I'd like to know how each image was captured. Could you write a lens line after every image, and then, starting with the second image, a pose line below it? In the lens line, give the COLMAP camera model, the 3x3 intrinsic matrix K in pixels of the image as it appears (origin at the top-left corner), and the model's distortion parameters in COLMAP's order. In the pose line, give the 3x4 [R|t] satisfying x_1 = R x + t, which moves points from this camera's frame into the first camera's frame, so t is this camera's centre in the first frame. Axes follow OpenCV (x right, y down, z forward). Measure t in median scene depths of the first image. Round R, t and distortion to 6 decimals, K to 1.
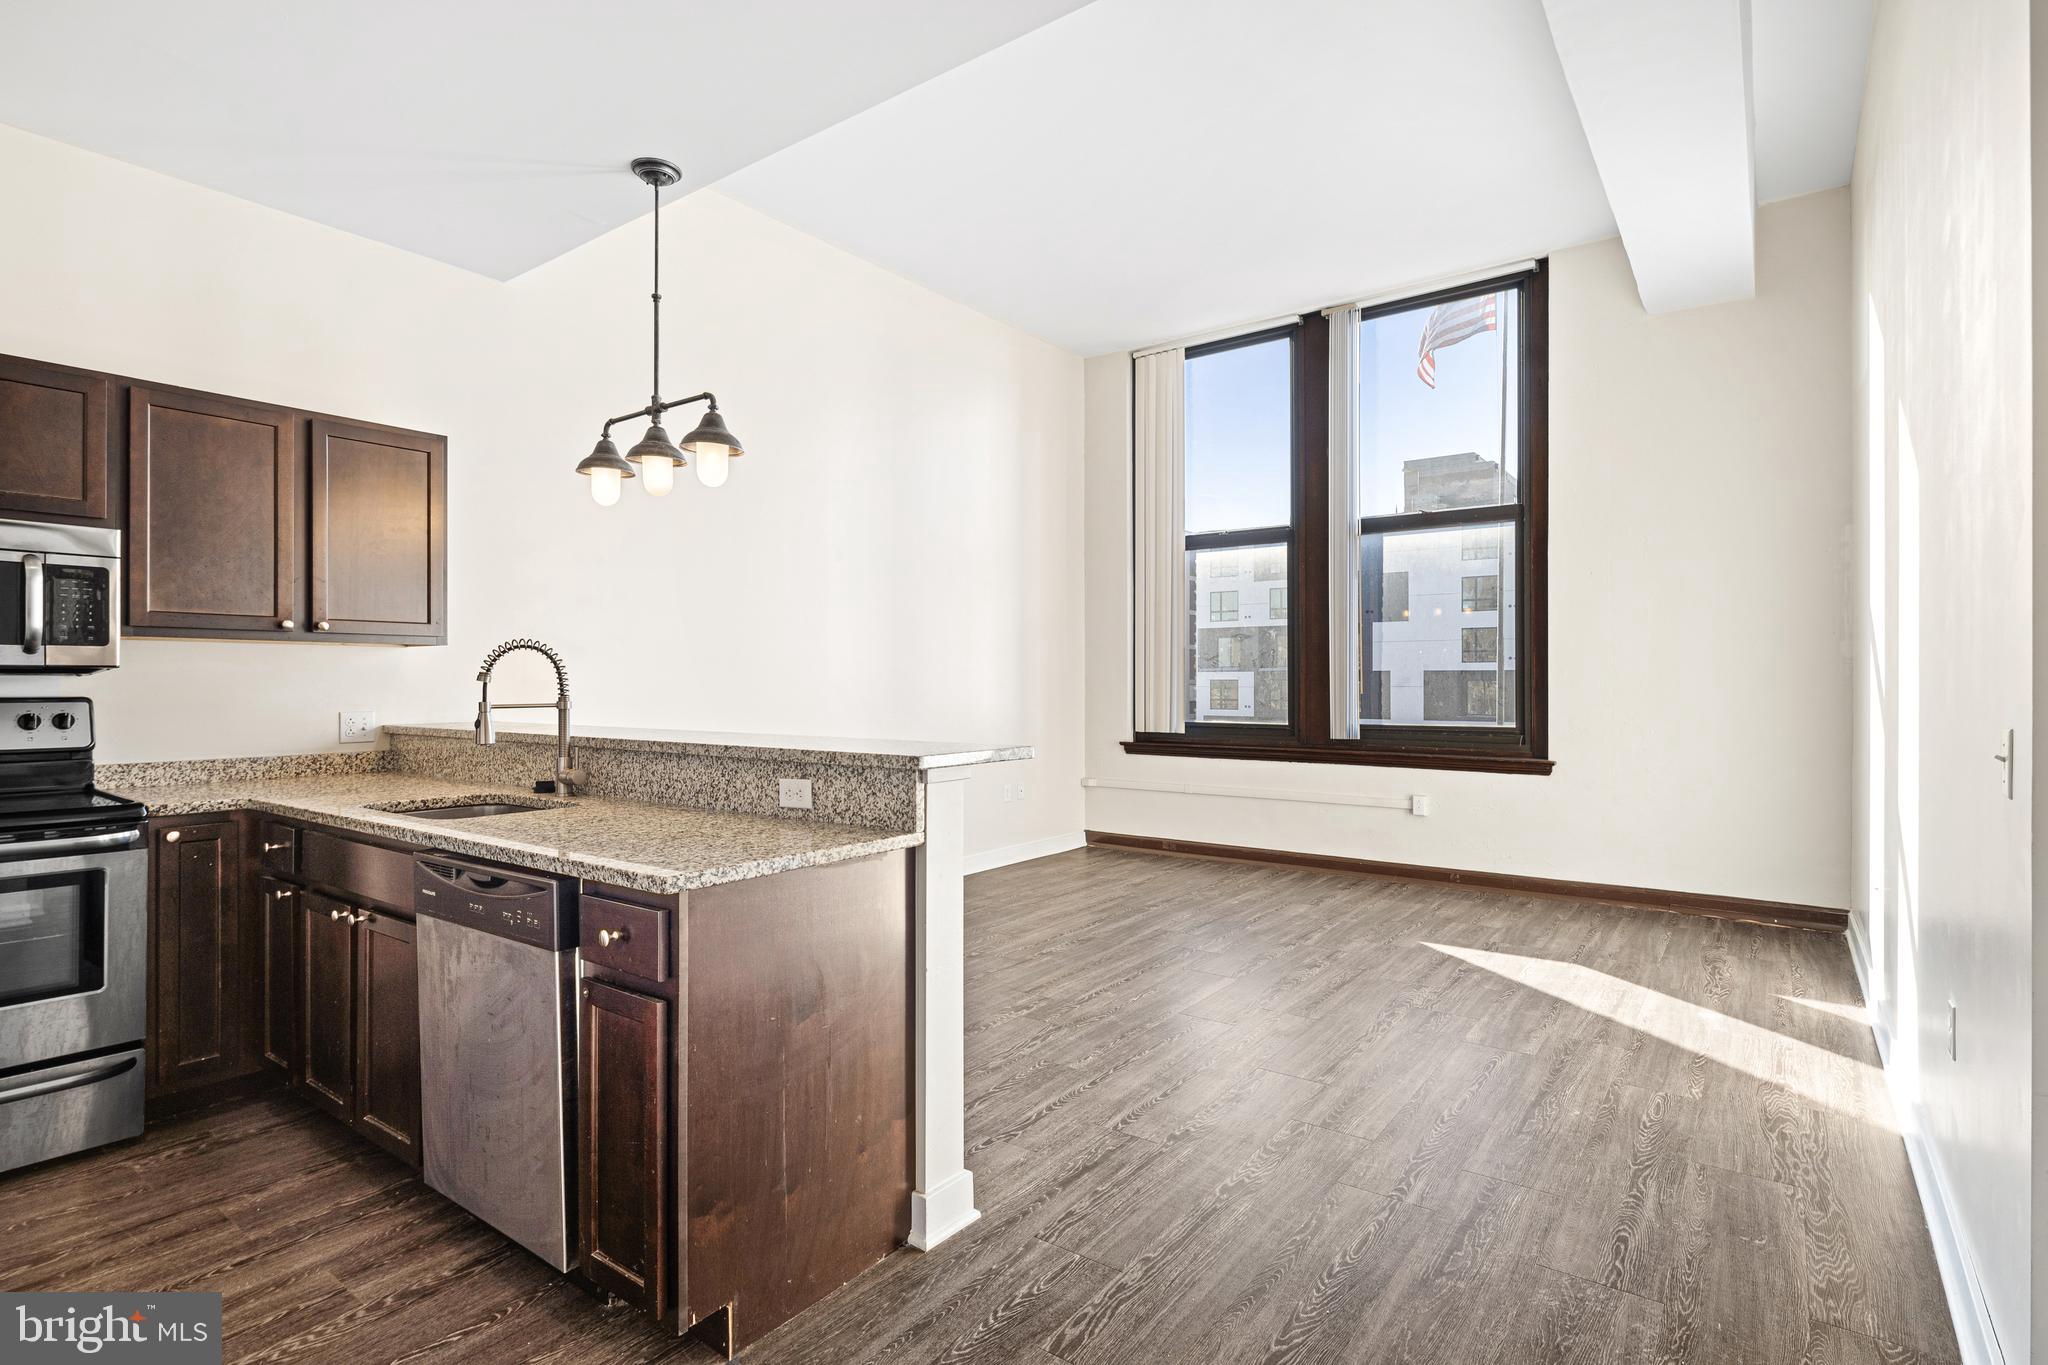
lens RADIAL K [[1019.5, 0, 1010.0], [0, 1019.5, 684.8], [0, 0, 1]] dist [0.001872, -0.000005]
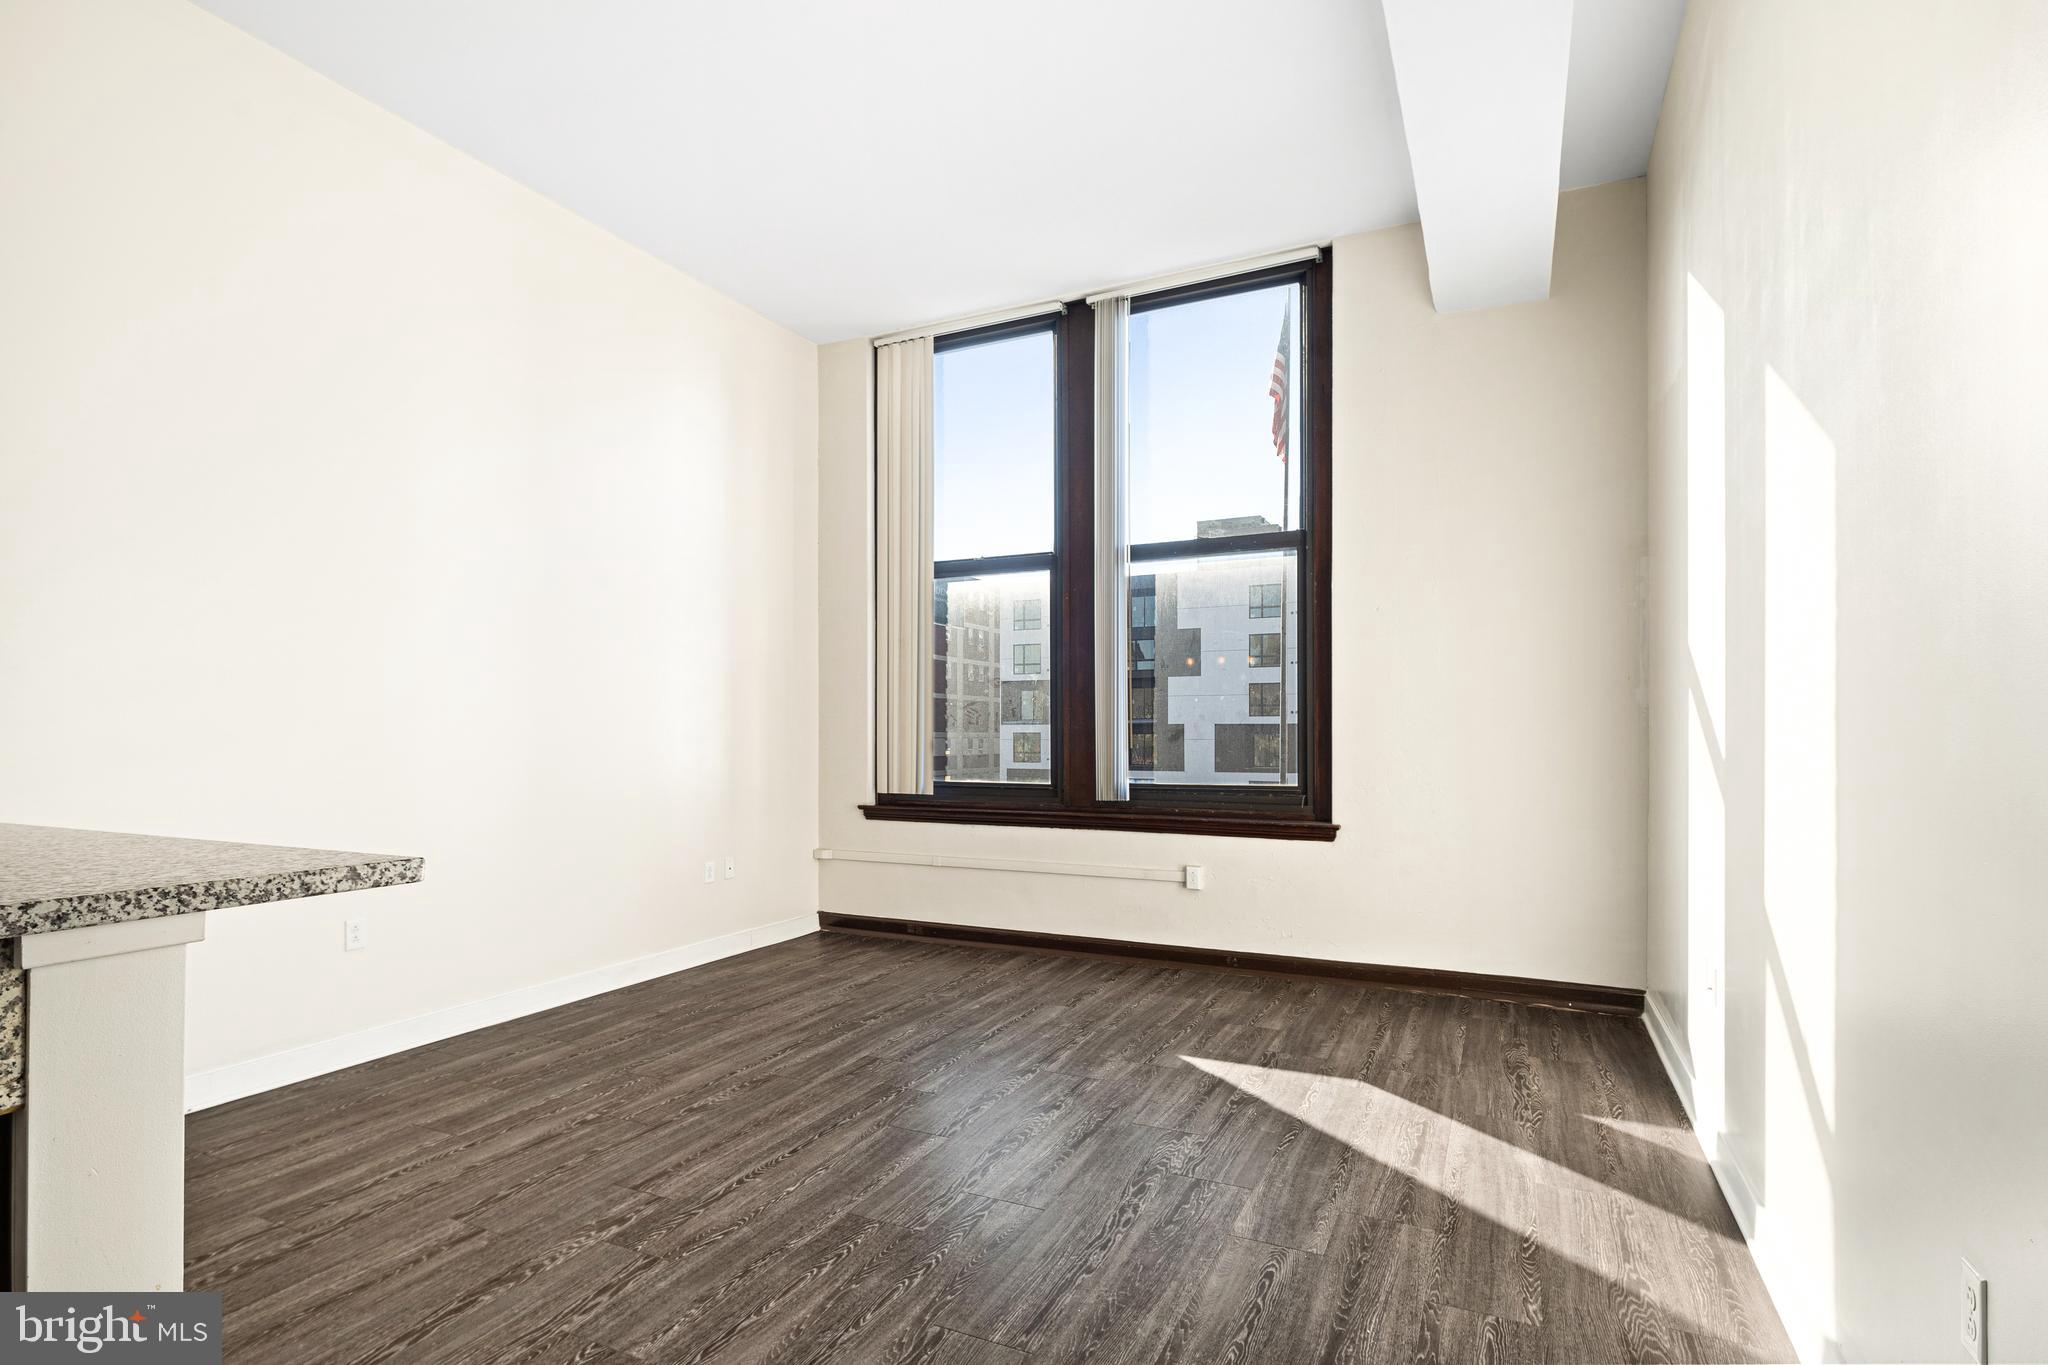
lens RADIAL K [[989.4, 0, 1032.3], [0, 989.4, 740.0], [0, 0, 1]] dist [-0.001037, -0.000549]
pose [[0.980120, -0.000958, 0.198405, 0.114856], [0.000398, 0.999996, 0.002861, -0.000303], [-0.198407, -0.002725, 0.980116, 0.234580]]
